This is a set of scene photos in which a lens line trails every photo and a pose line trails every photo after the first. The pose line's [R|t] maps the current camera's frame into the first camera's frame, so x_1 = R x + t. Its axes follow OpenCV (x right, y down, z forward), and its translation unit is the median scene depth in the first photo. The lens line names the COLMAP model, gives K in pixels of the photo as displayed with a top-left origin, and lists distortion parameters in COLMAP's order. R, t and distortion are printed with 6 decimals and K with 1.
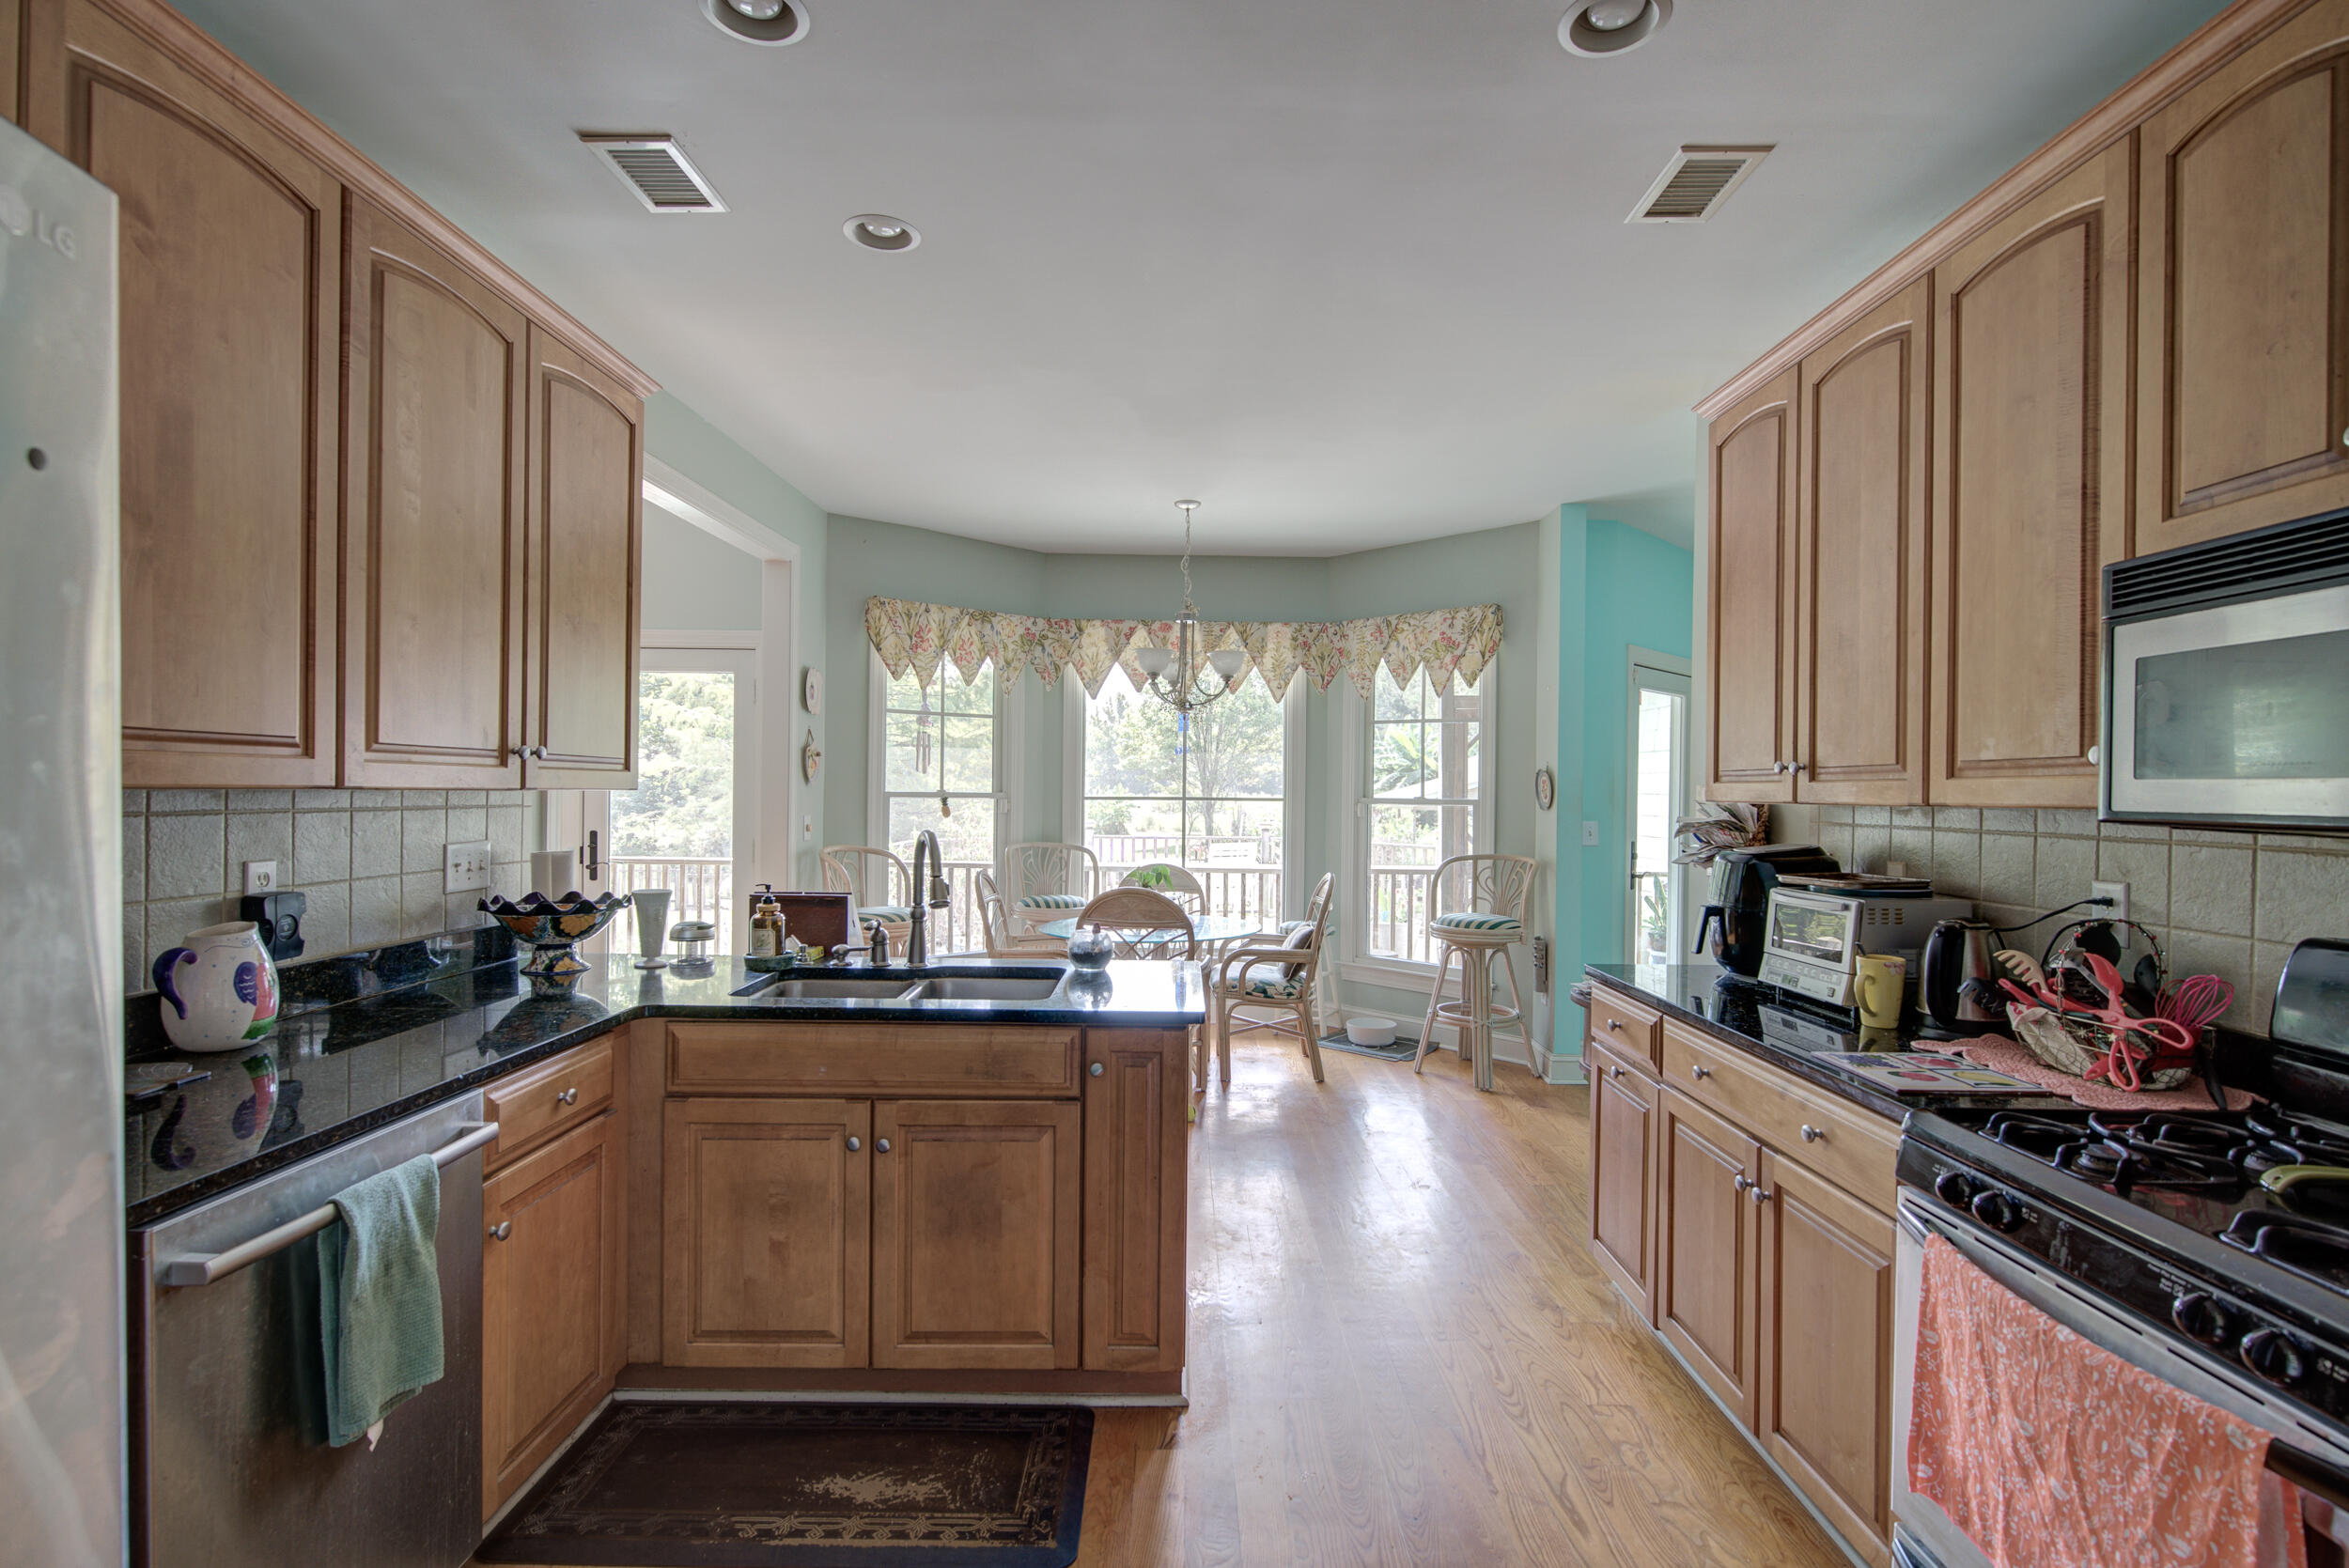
lens RADIAL K [[1115.9, 0, 1202.6], [0, 1115.9, 790.6], [0, 0, 1]] dist [-0.000330, 0.001042]
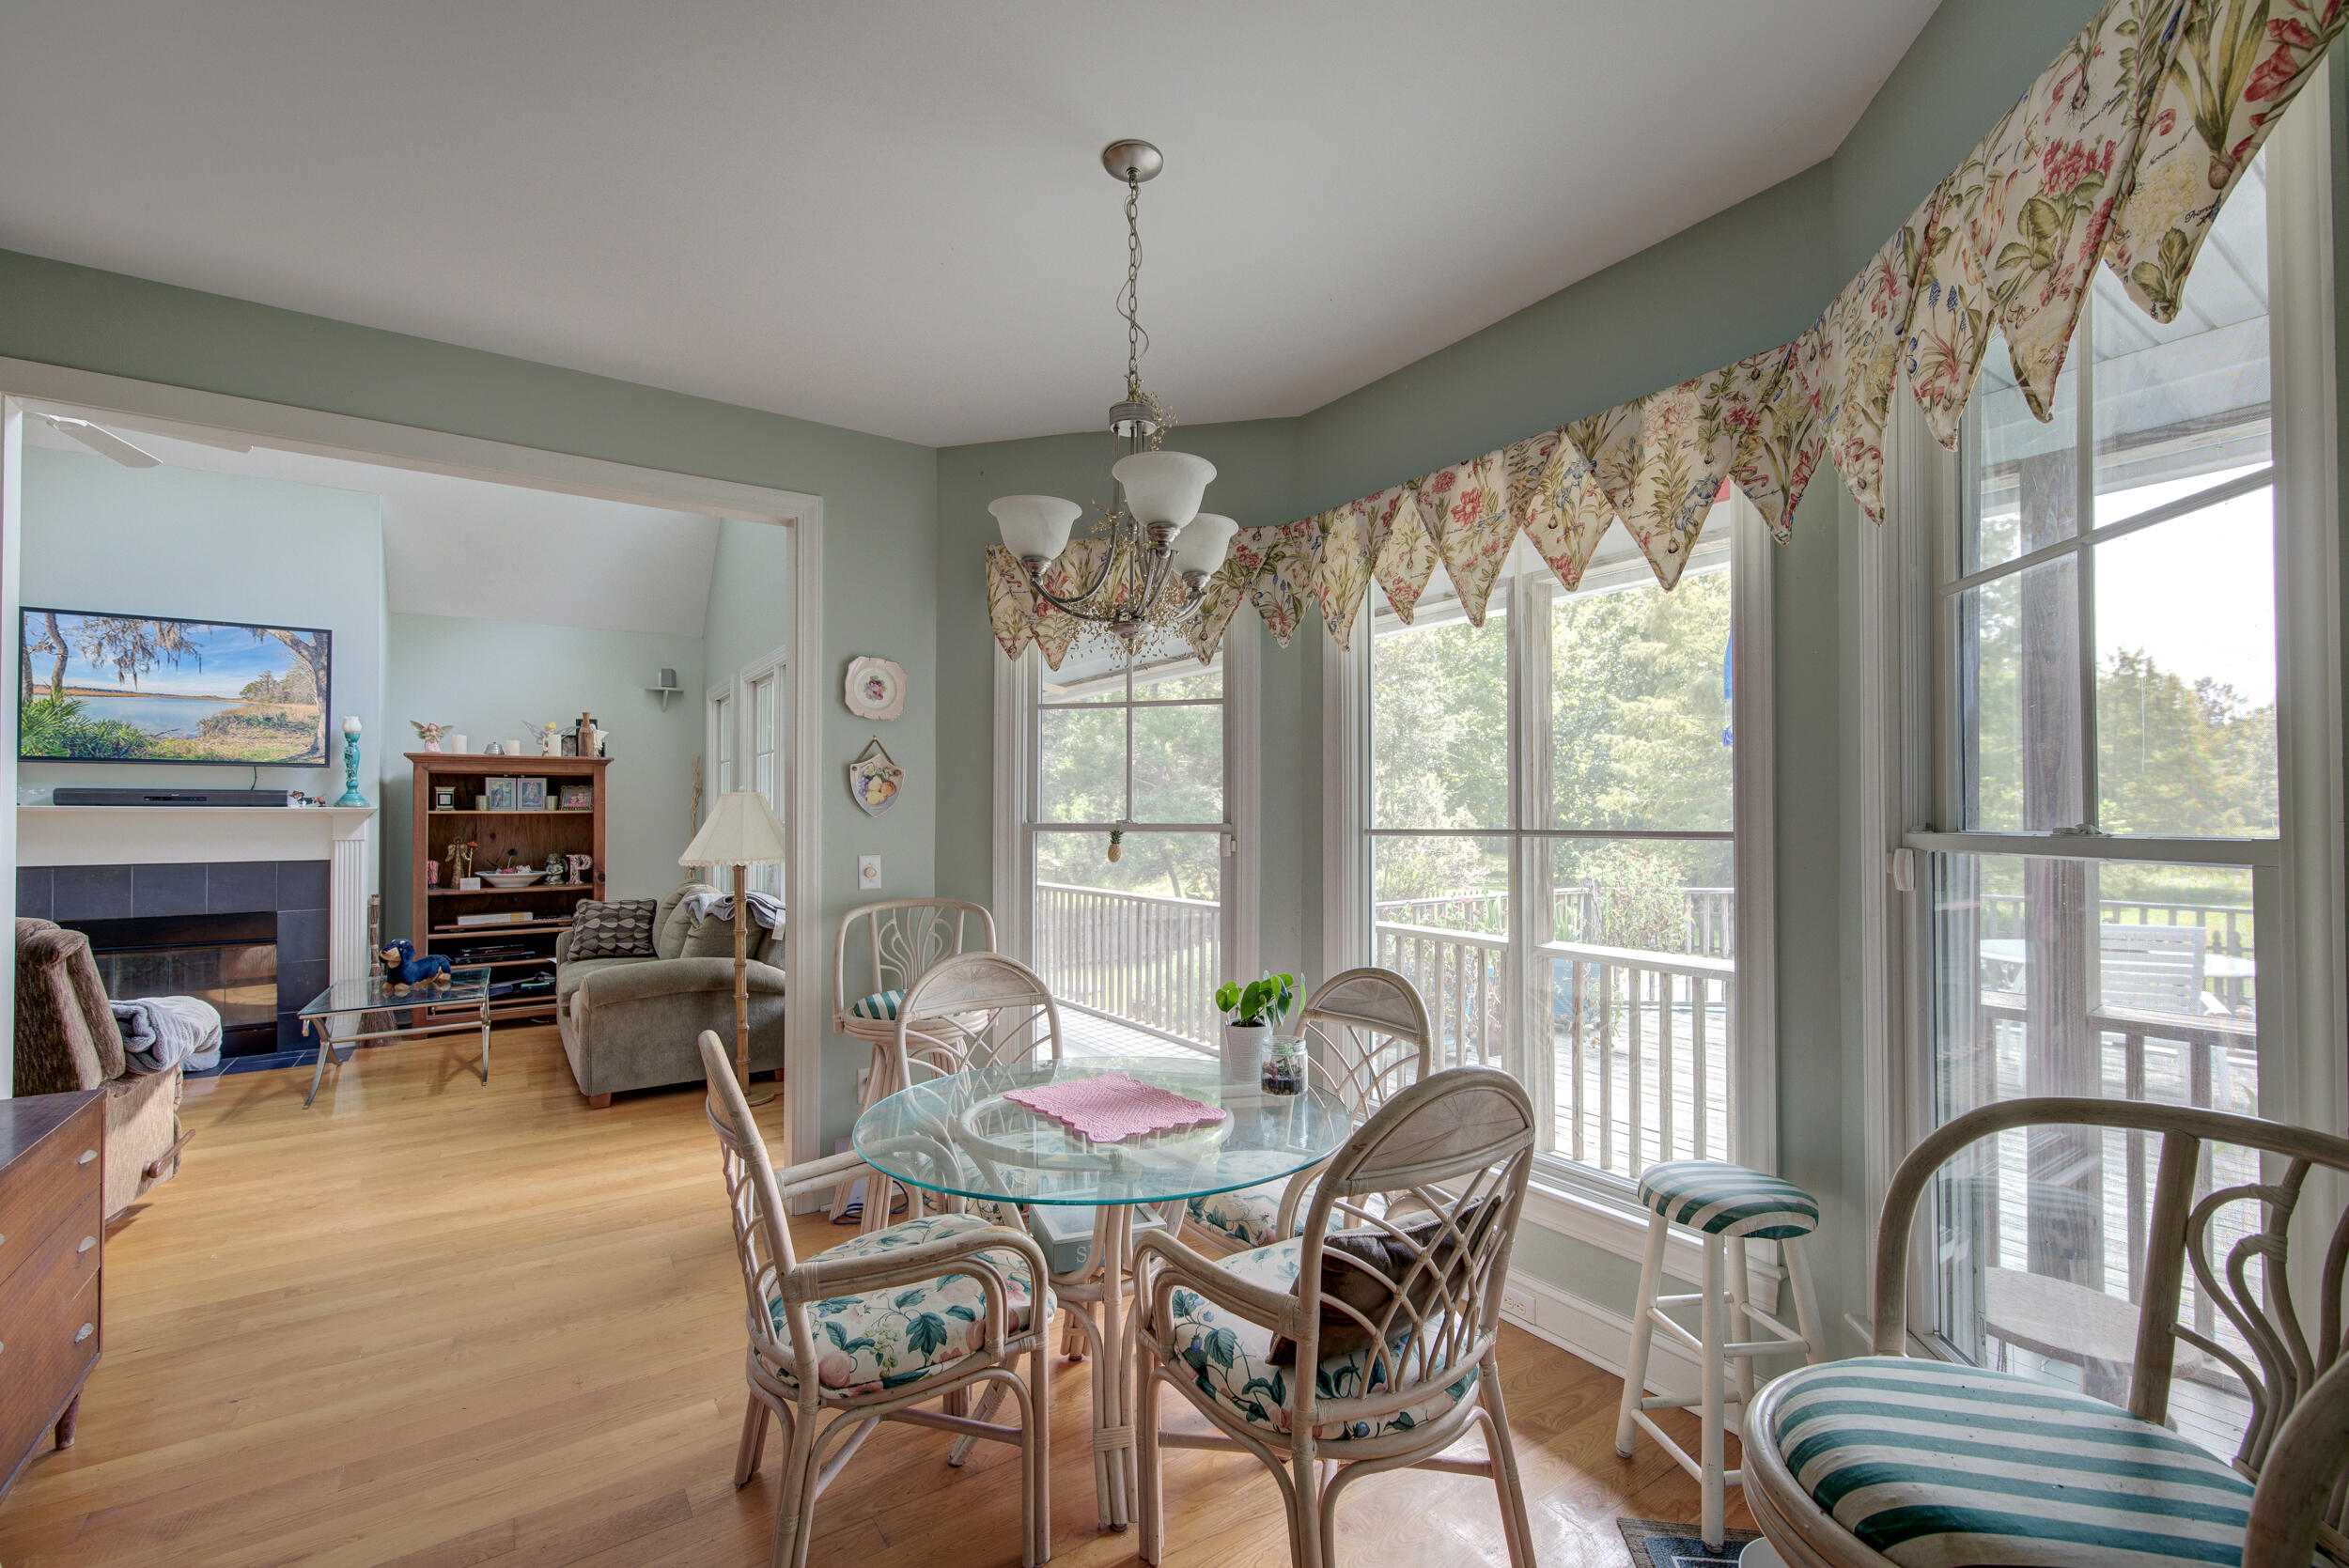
lens RADIAL K [[1010.3, 0, 1178.8], [0, 1010.3, 810.6], [0, 0, 1]] dist [-0.002232, -0.008265]
pose [[0.550827, -0.015892, -0.834468, 0.702315], [0.004083, 0.999858, -0.016347, 0.009258], [0.834610, 0.005597, 0.550814, 1.747319]]
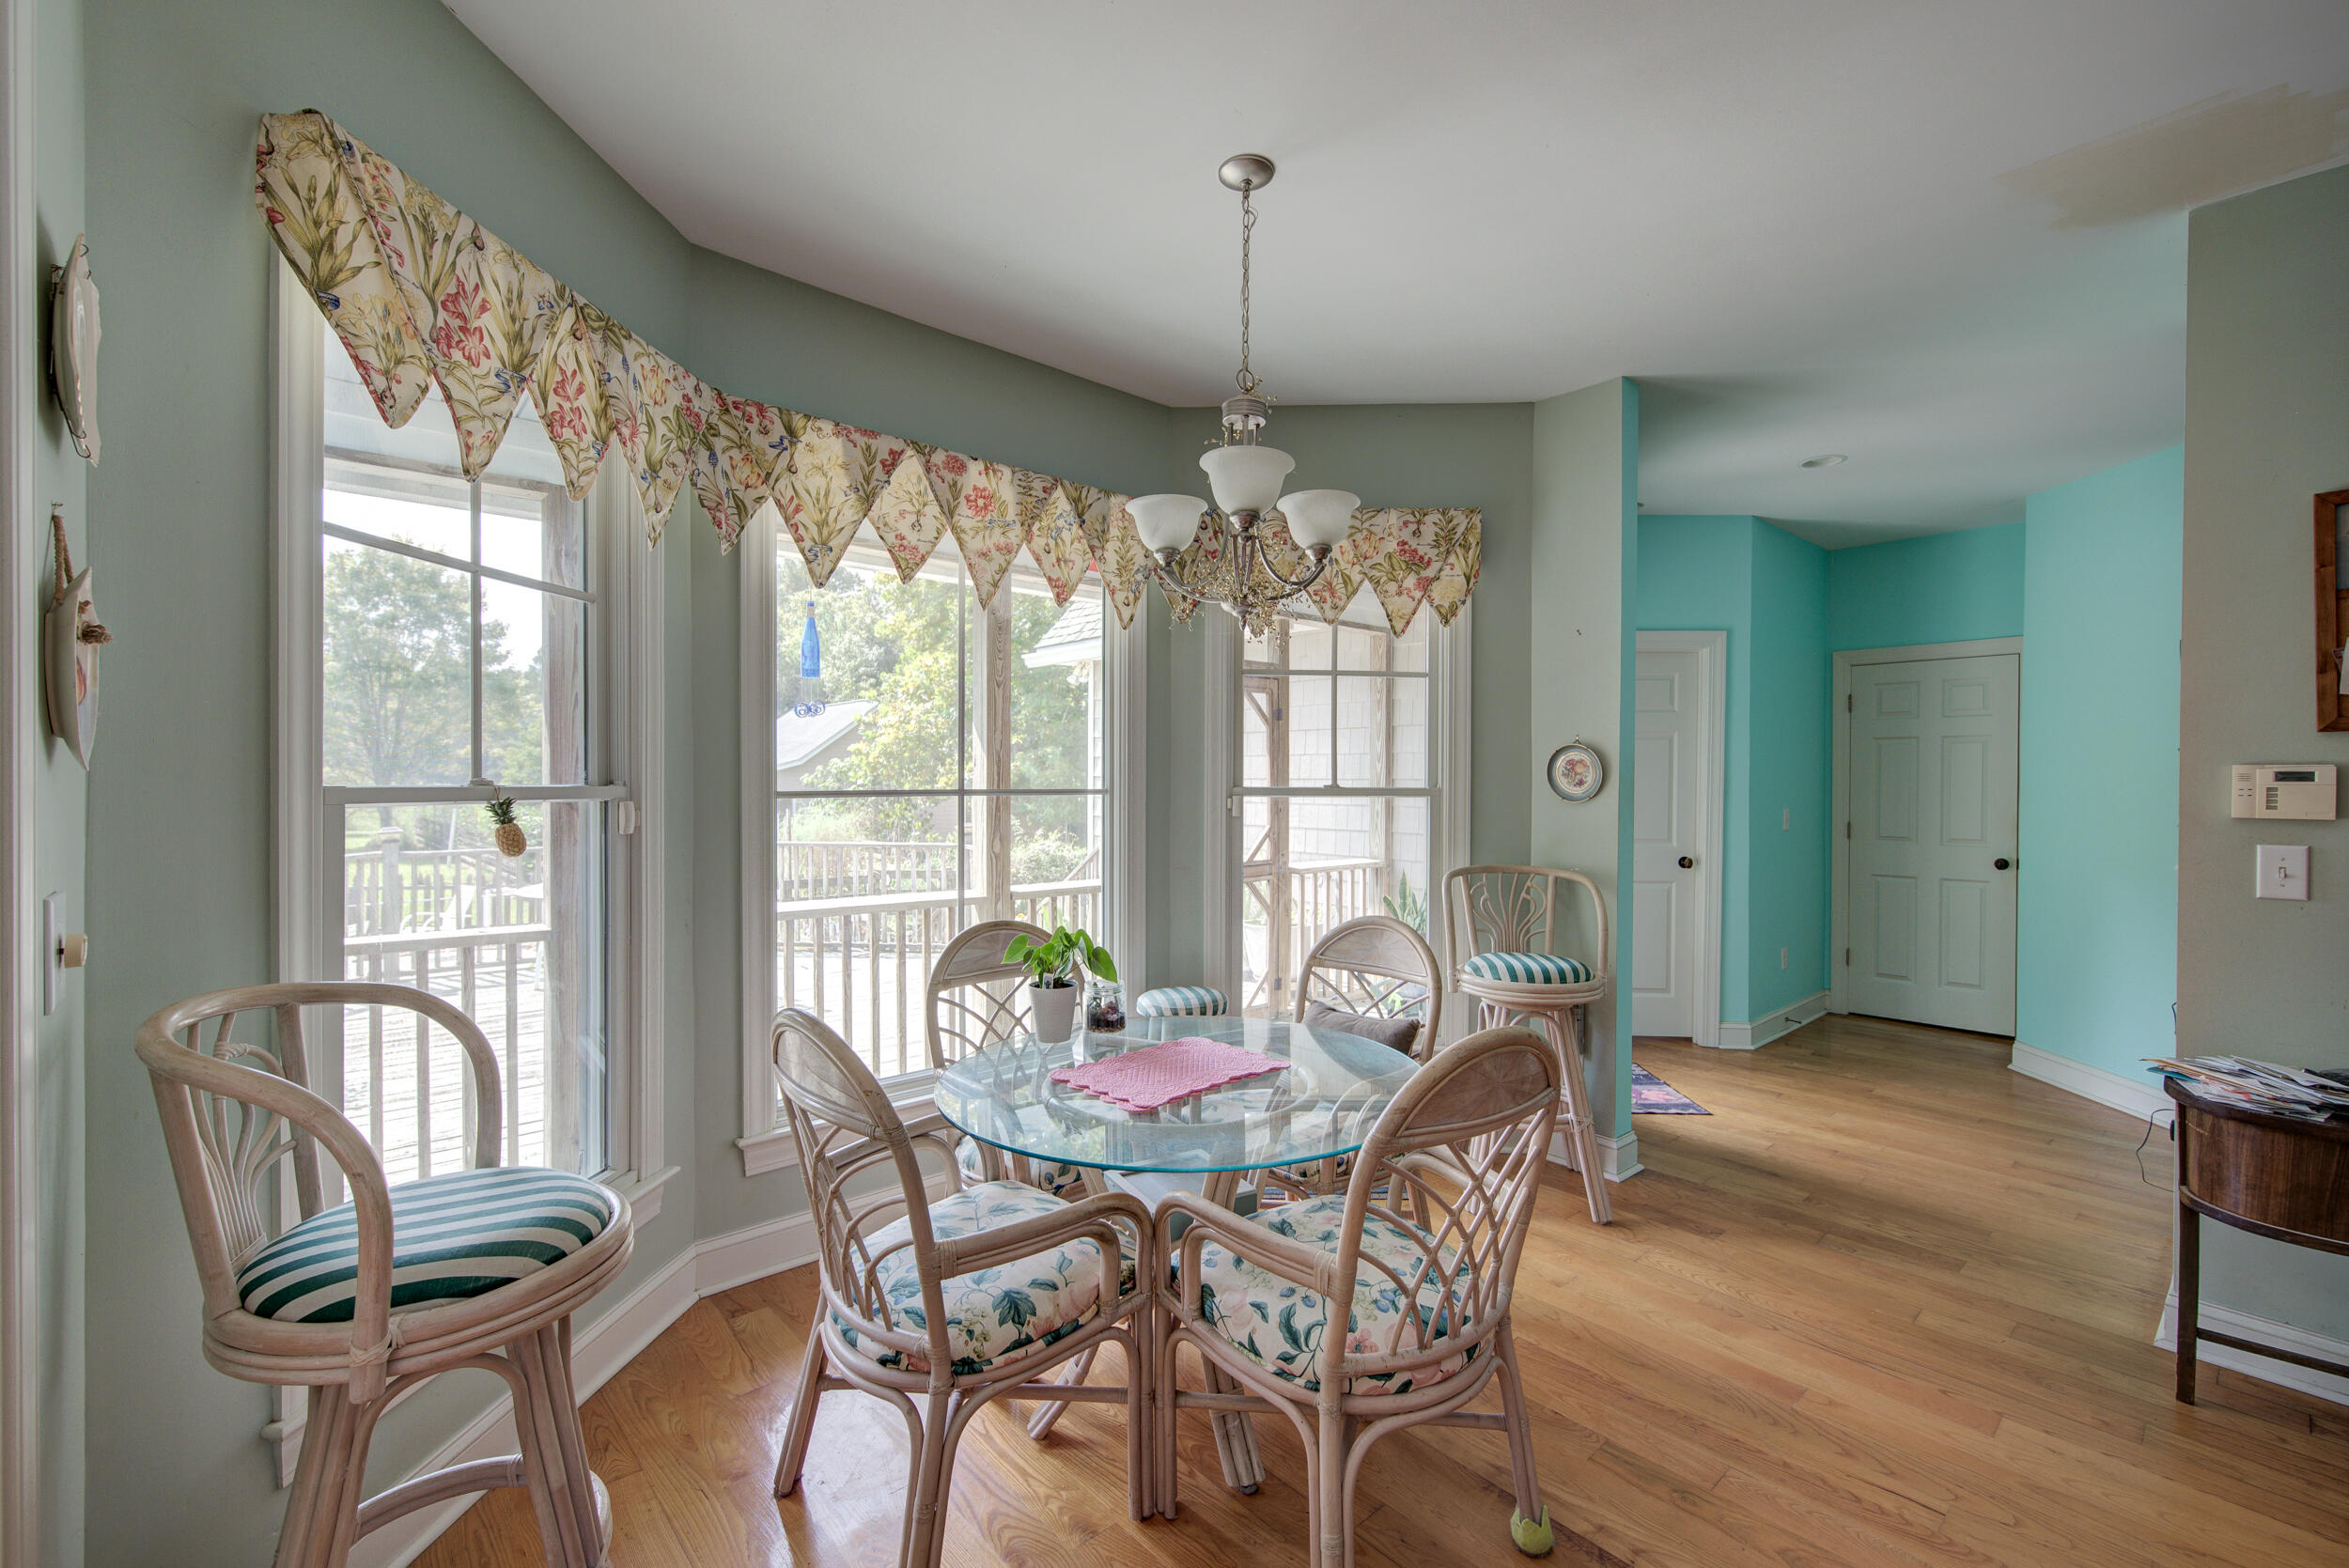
lens RADIAL K [[996.8, 0, 1186.3], [0, 996.8, 789.5], [0, 0, 1]] dist [-0.013232, 0.007705]
pose [[0.749722, -0.014477, 0.661594, -0.687804], [0.005479, 0.999862, 0.015670, -0.004255], [-0.661730, -0.008123, 0.749698, 1.529884]]
